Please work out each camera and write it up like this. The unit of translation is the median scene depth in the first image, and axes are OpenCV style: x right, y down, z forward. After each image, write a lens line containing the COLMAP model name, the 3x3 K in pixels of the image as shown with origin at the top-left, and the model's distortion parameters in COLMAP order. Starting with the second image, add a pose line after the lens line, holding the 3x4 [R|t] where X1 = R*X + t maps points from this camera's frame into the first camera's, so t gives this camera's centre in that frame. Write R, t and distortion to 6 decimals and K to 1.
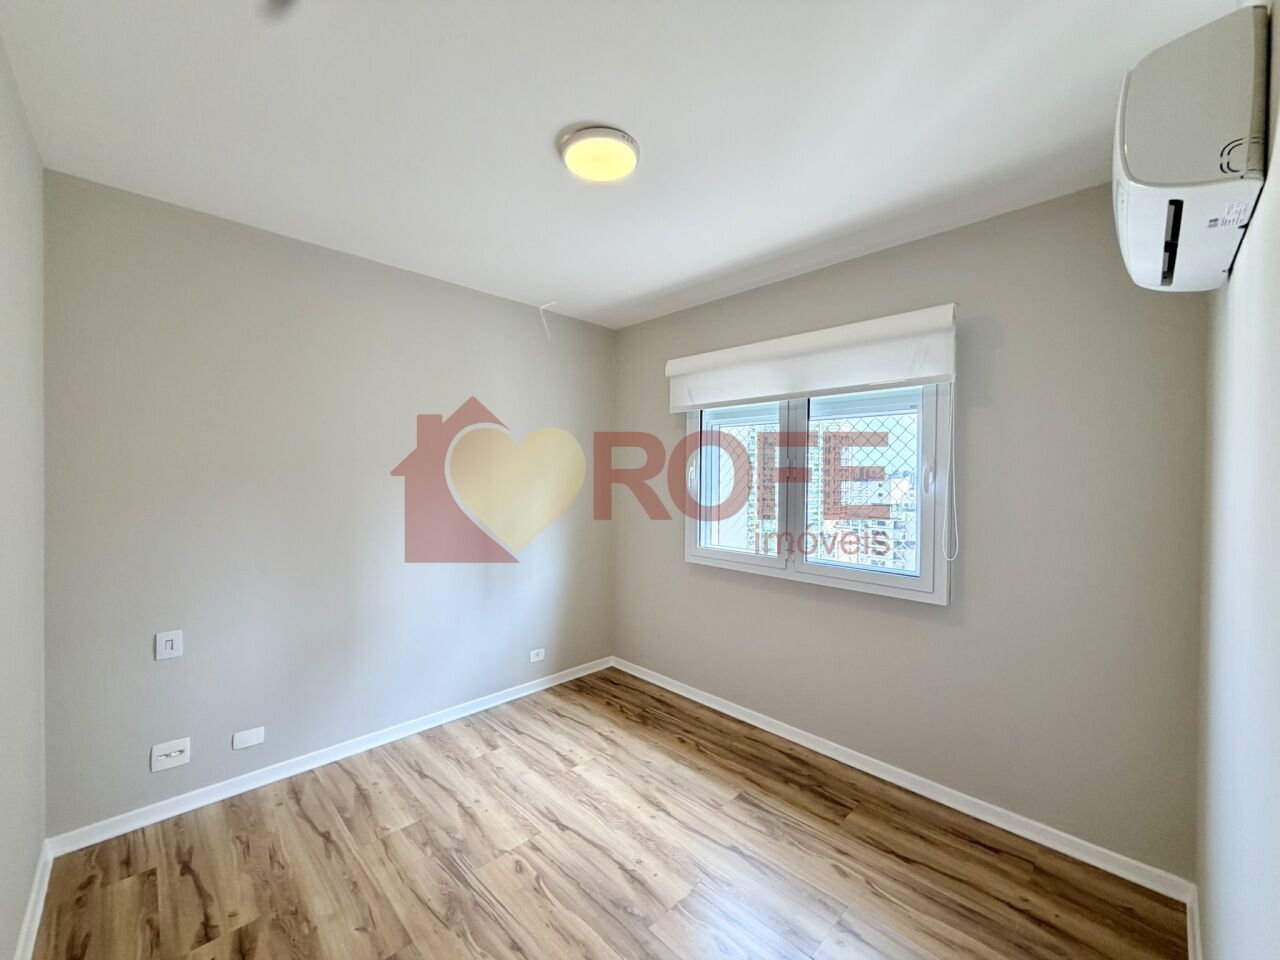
lens RADIAL K [[509.0, 0, 640.0], [0, 509.0, 478.5], [0, 0, 1]] dist [-0.002602, 0.000937]
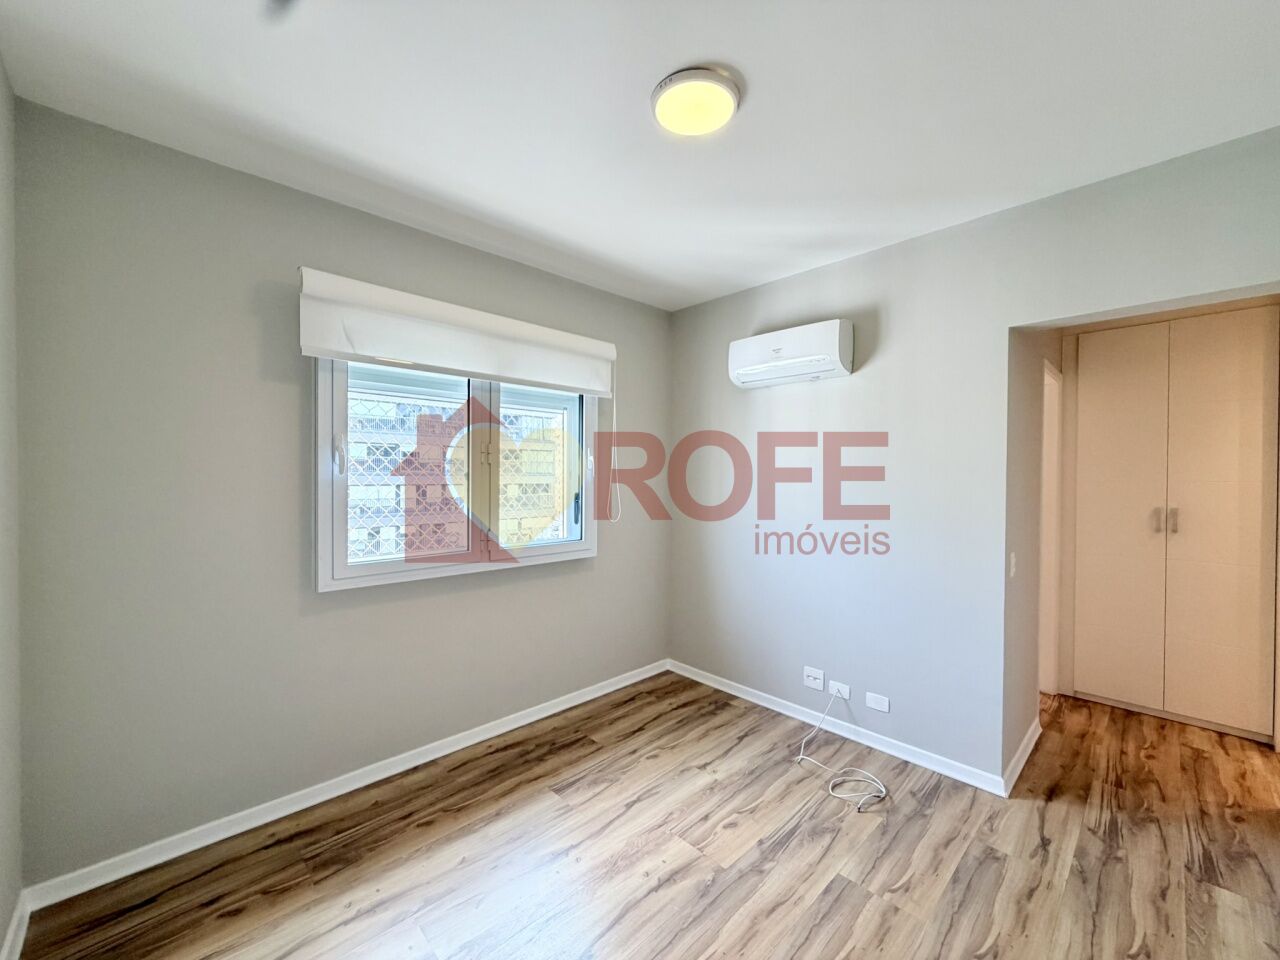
lens RADIAL K [[509.0, 0, 636.5], [0, 509.0, 478.6], [0, 0, 1]] dist [-0.002602, 0.000937]
pose [[0.012513, -0.017716, 0.999765, -0.764825], [-0.002679, 0.999839, 0.017751, 0.010848], [-0.999918, -0.002901, 0.012464, 0.839369]]
